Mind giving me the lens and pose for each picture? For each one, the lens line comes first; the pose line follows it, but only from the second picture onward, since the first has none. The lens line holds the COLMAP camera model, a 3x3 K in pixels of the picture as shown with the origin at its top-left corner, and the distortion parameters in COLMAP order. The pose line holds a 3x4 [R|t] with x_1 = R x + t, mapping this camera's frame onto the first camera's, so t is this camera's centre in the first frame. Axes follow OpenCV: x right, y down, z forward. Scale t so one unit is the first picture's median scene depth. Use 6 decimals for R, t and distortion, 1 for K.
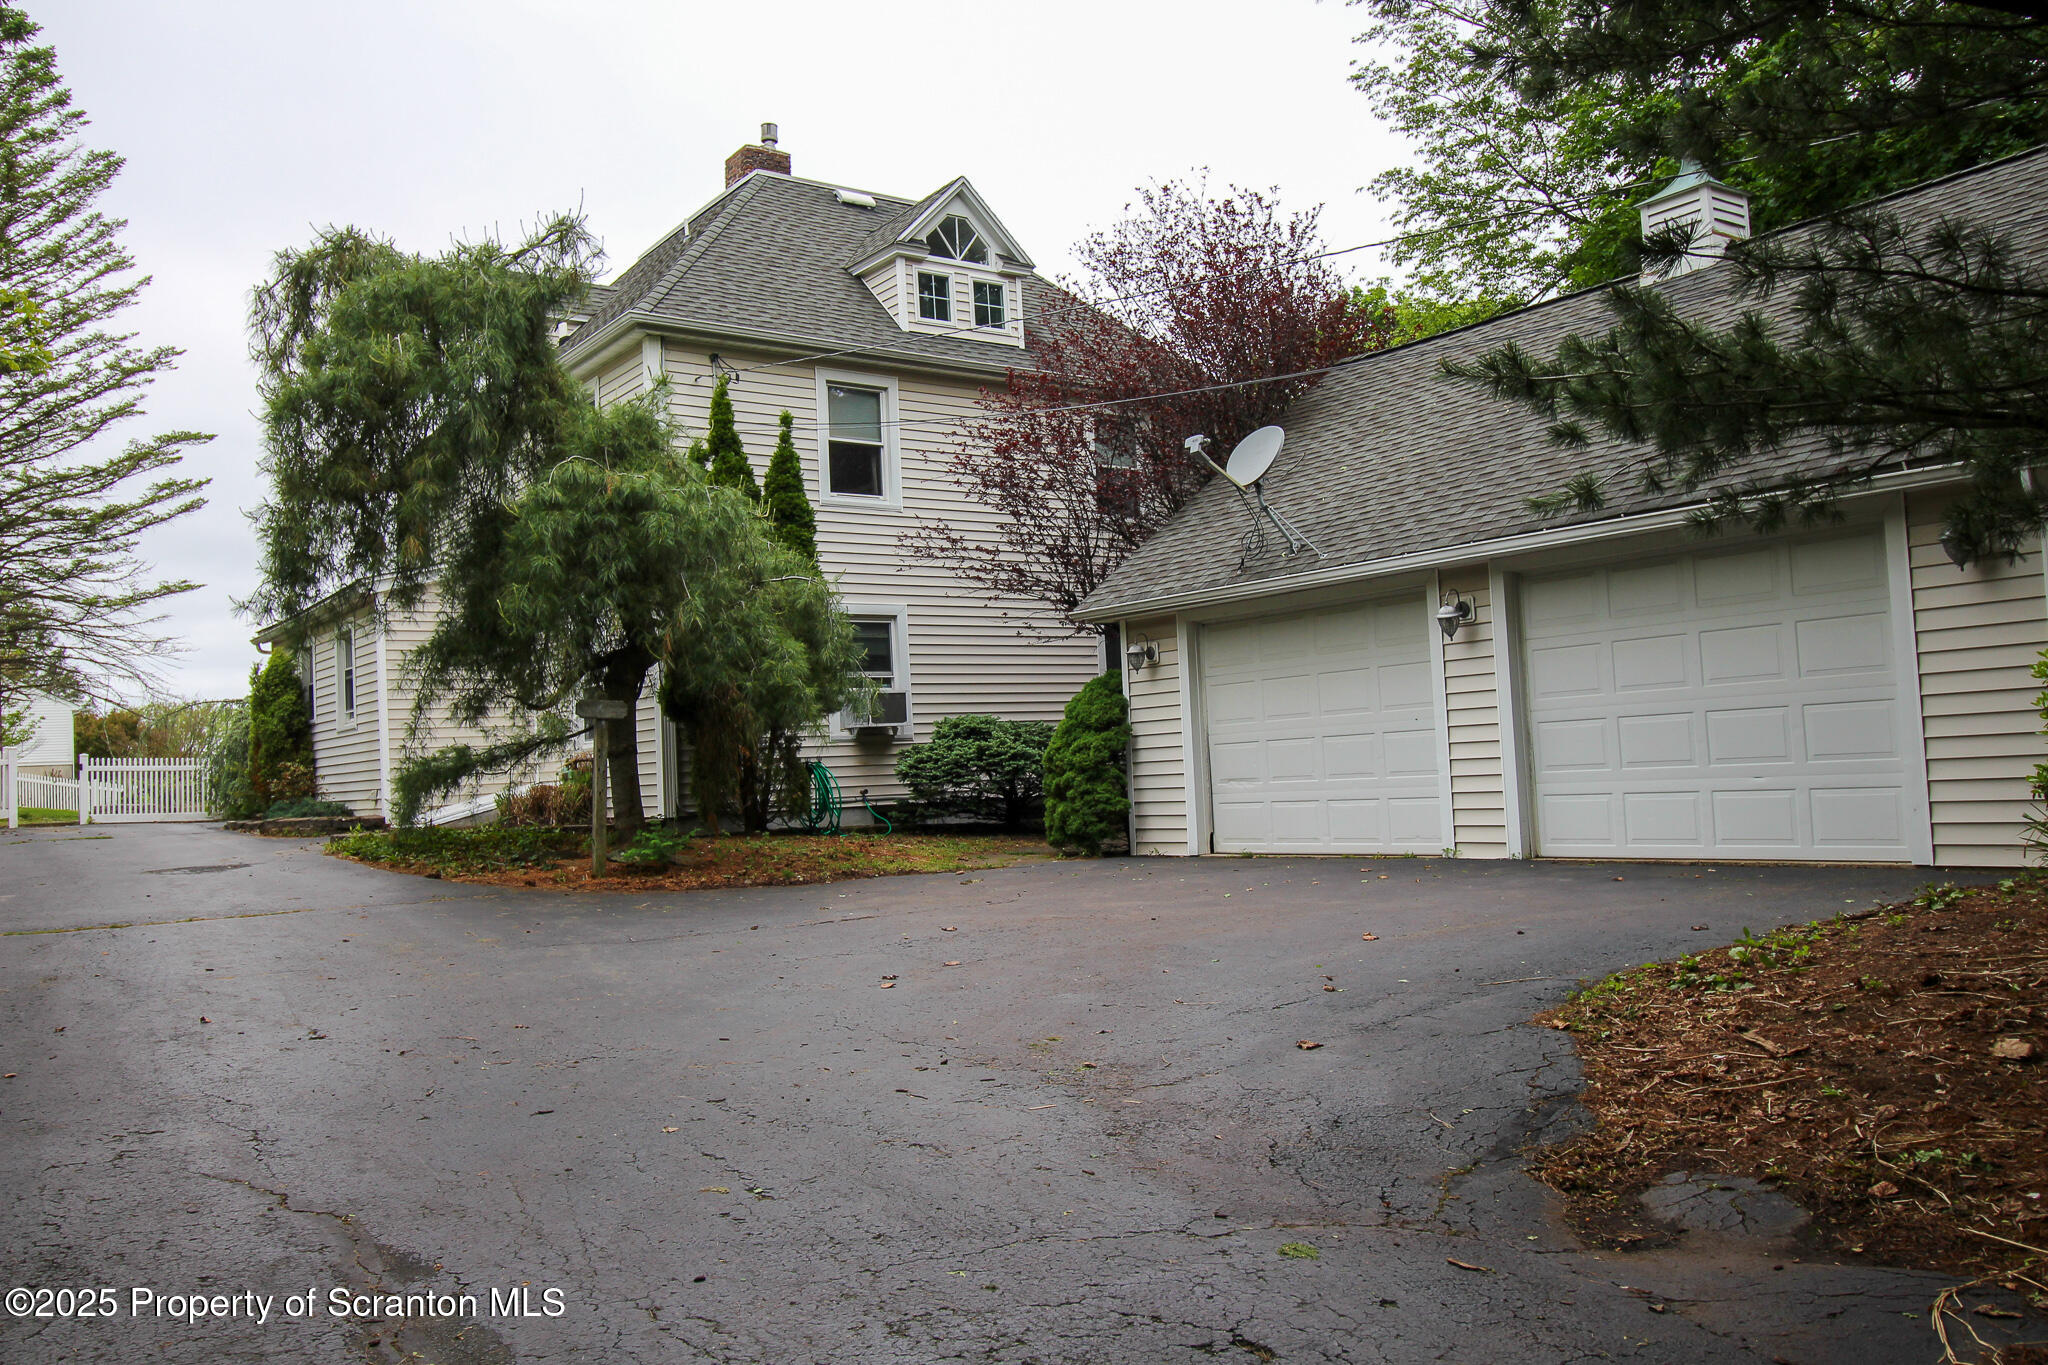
lens RADIAL K [[1619.4, 0, 1024.0], [0, 1619.4, 682.5], [0, 0, 1]] dist [-0.001218, -0.000820]
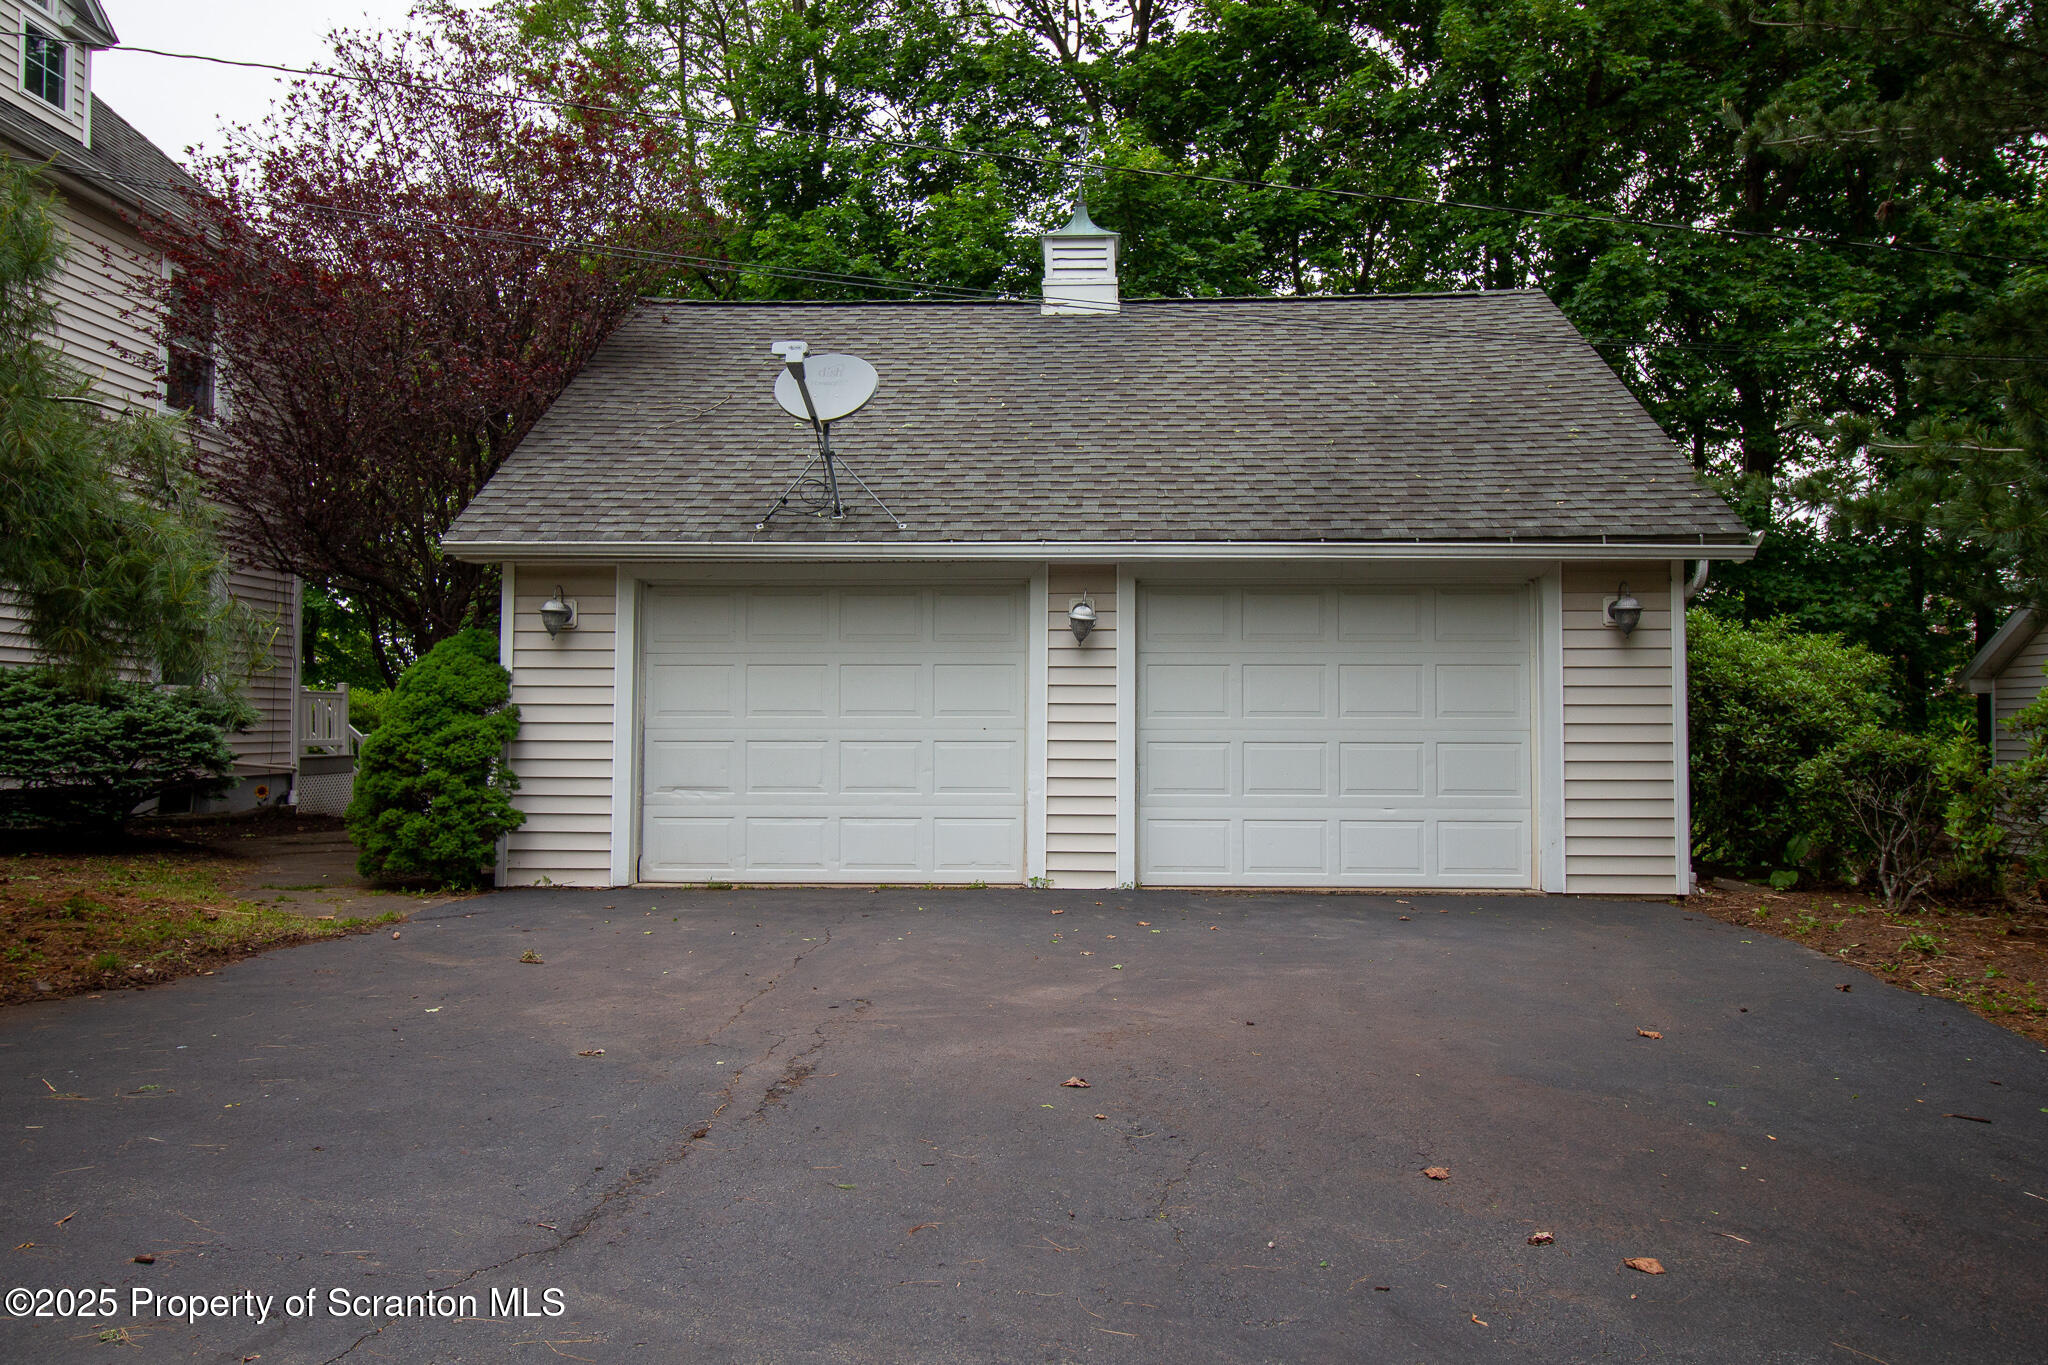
lens RADIAL K [[1360.0, 0, 1024.0], [0, 1360.0, 682.5], [0, 0, 1]] dist [-0.000925, -0.002598]
pose [[0.625219, 0.076325, 0.776708, -0.279375], [-0.078872, 0.996291, -0.034414, 0.018822], [-0.776454, -0.039744, 0.628920, 0.458298]]
